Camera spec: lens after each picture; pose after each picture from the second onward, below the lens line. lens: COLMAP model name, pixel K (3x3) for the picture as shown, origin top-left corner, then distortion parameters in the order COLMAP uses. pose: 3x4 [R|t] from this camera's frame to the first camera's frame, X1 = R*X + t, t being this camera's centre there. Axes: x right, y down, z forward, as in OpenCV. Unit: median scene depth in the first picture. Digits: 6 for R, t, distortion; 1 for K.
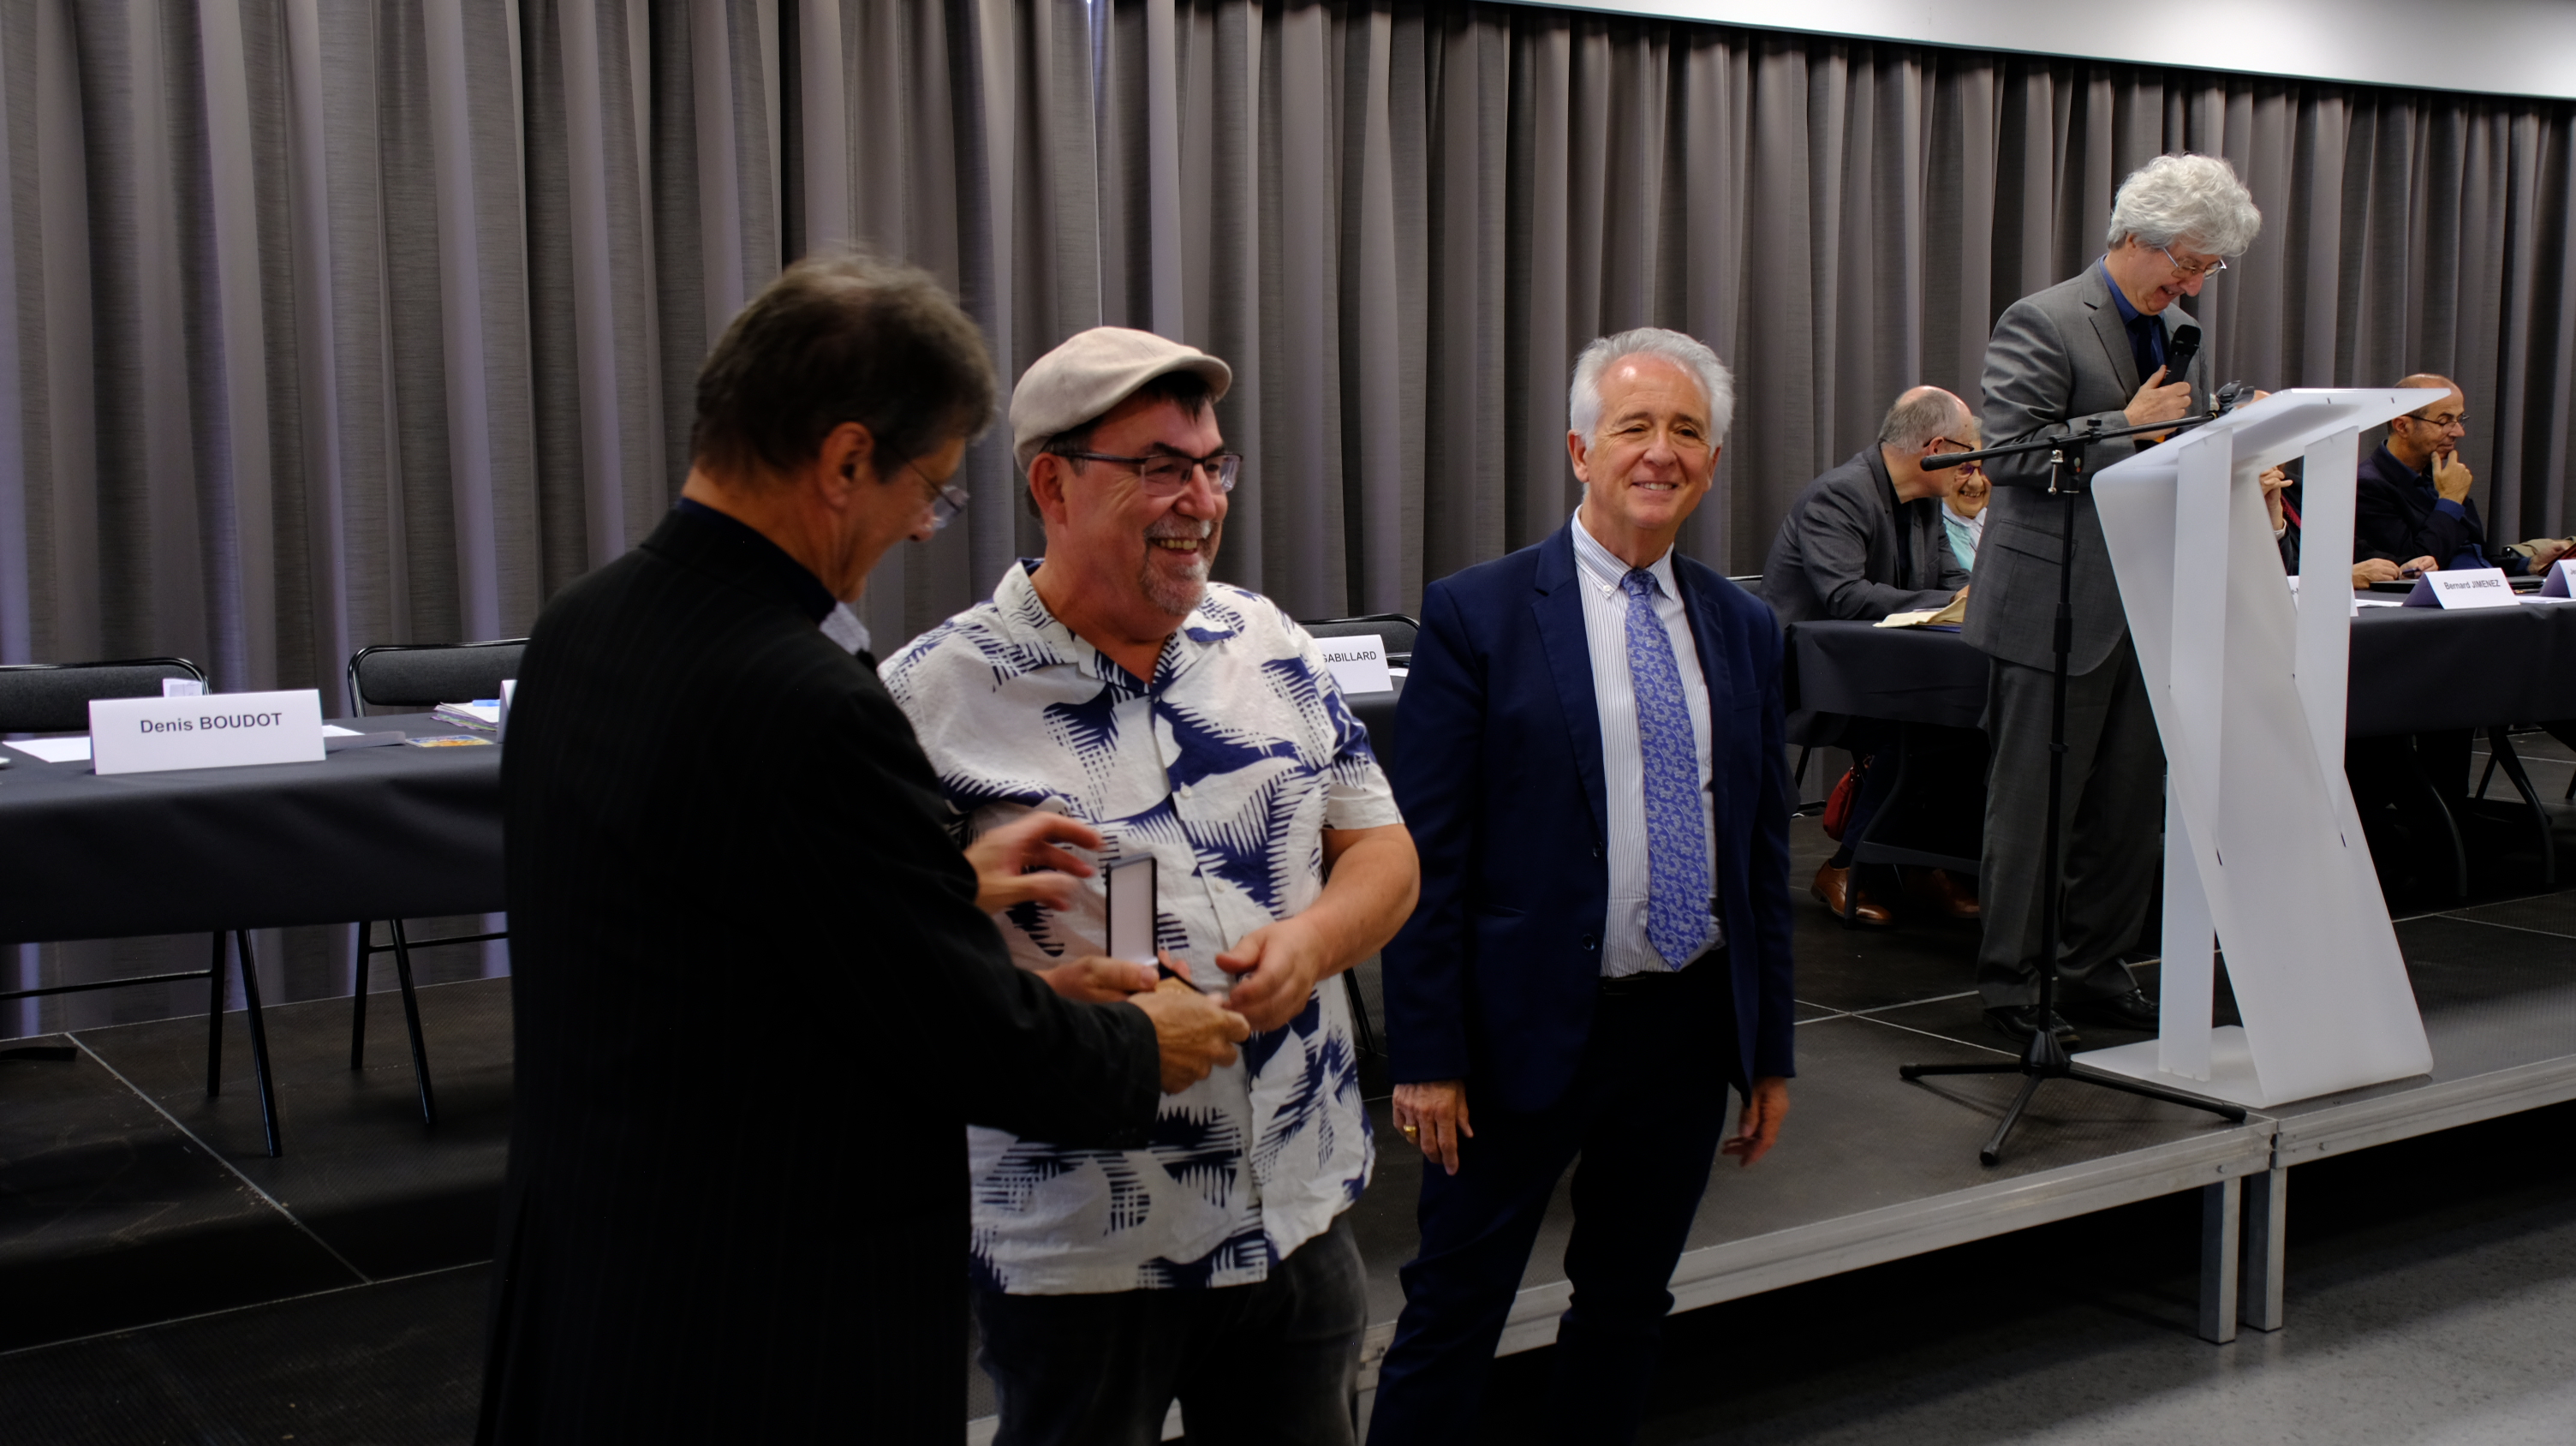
lens RADIAL K [[2807.3, 0, 1273.2], [0, 2807.3, 730.1], [0, 0, 1]] dist [0.102442, 0.000000]
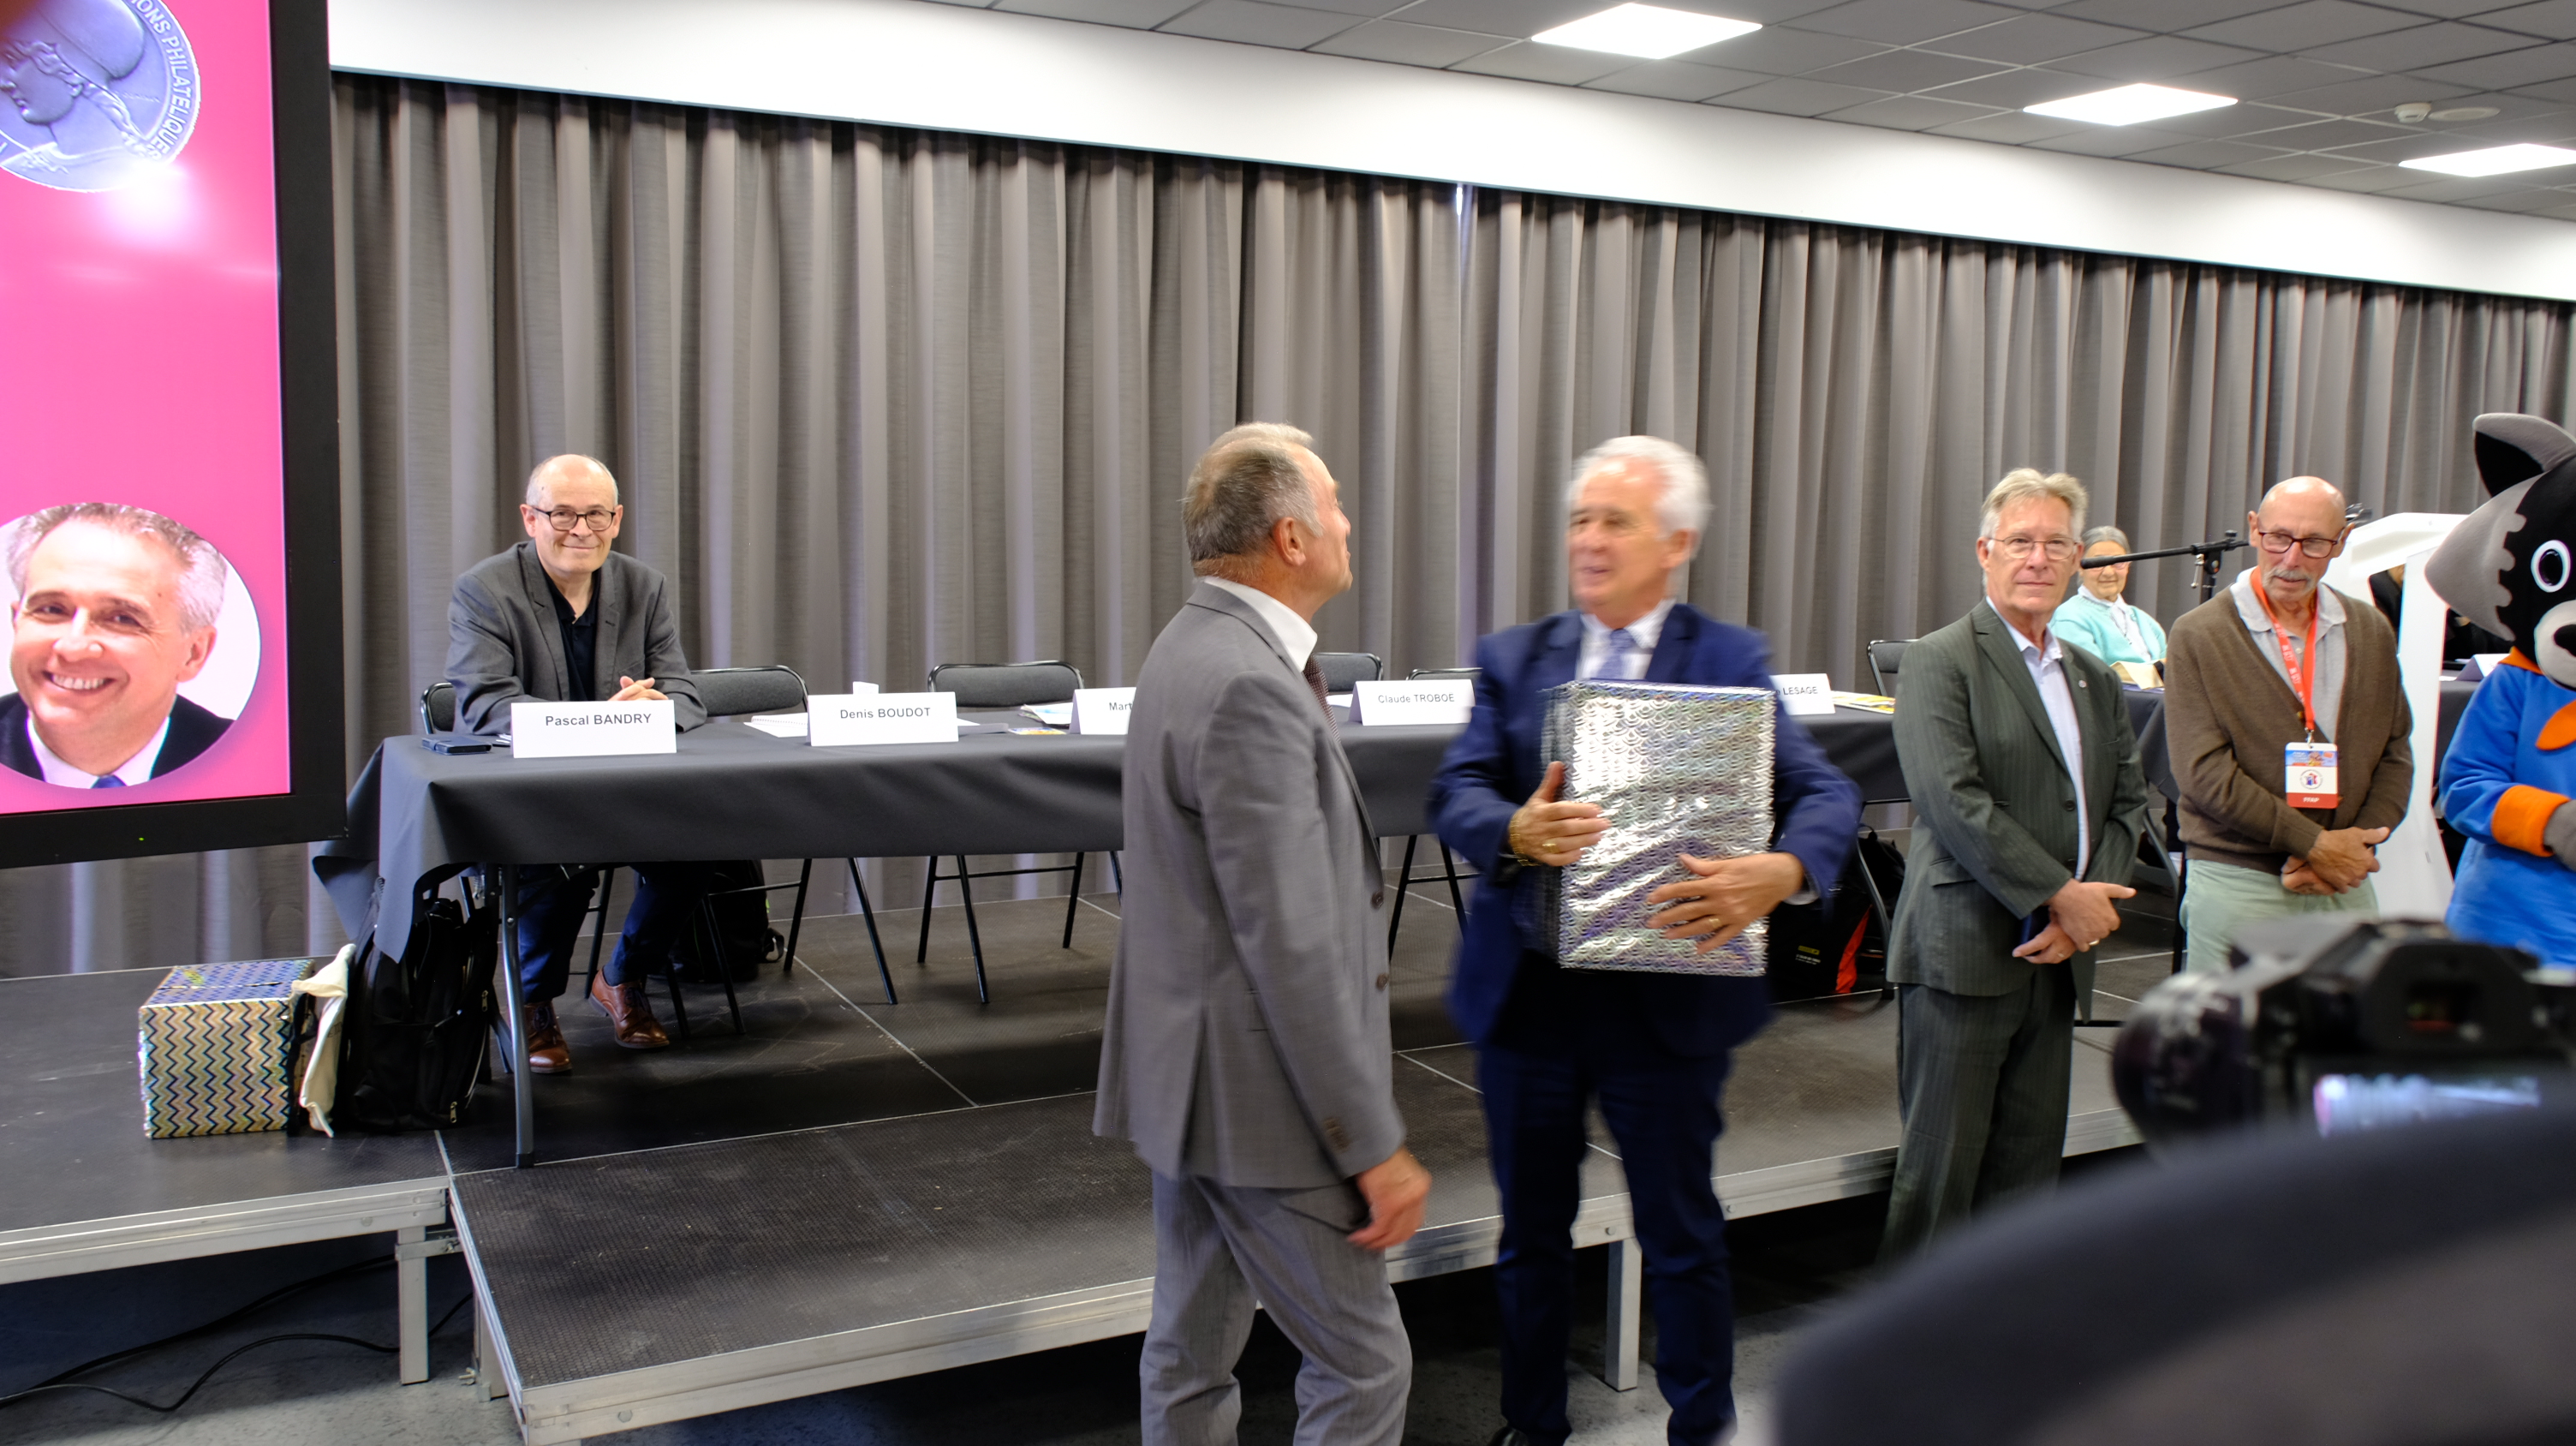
lens RADIAL K [[2042.1, 0, 1264.6], [0, 2042.1, 746.4], [0, 0, 1]] dist [-0.010973, 0.045967]
pose [[0.991623, 0.035344, -0.124239, -0.028603], [-0.034876, 0.999374, 0.005939, 0.000651], [0.124372, -0.001556, 0.992234, -0.002370]]
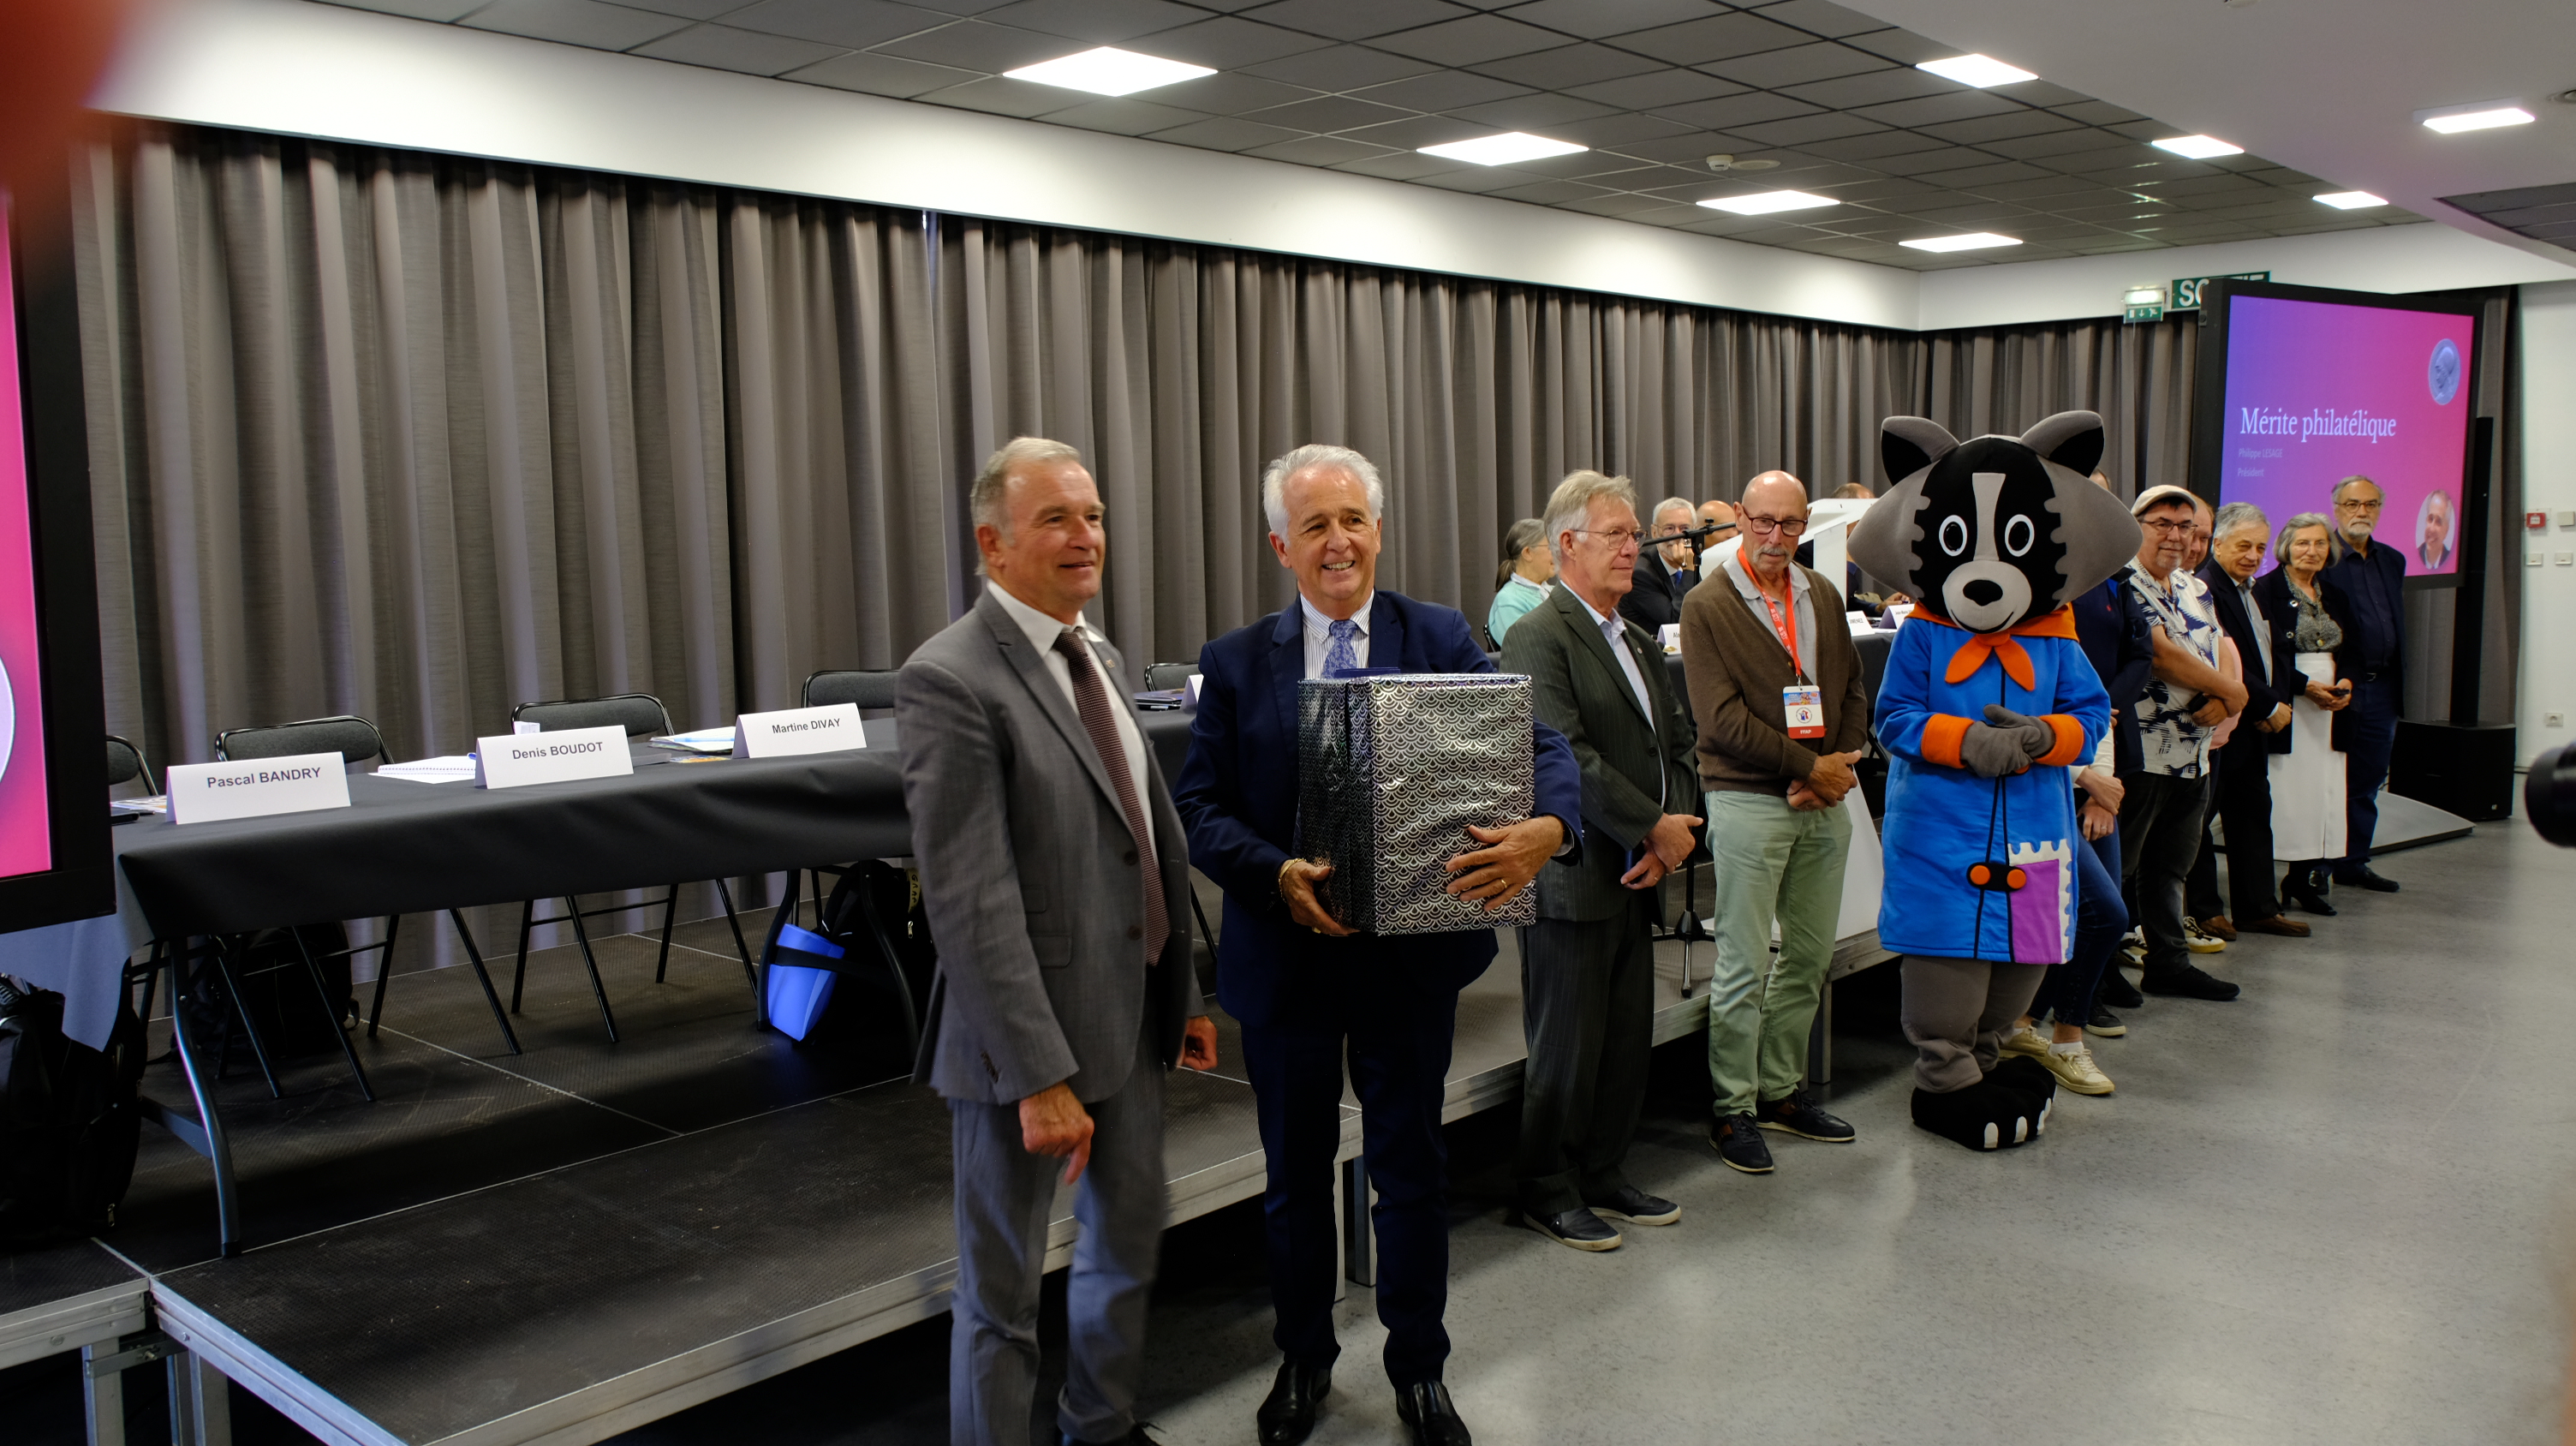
lens RADIAL K [[2042.1, 0, 1290.3], [0, 2042.1, 729.5], [0, 0, 1]] dist [-0.010973, 0.045967]
pose [[0.976023, -0.039248, 0.214098, -0.125463], [0.041903, 0.999091, -0.007873, 0.005473], [-0.213594, 0.016656, 0.976781, -0.042711]]
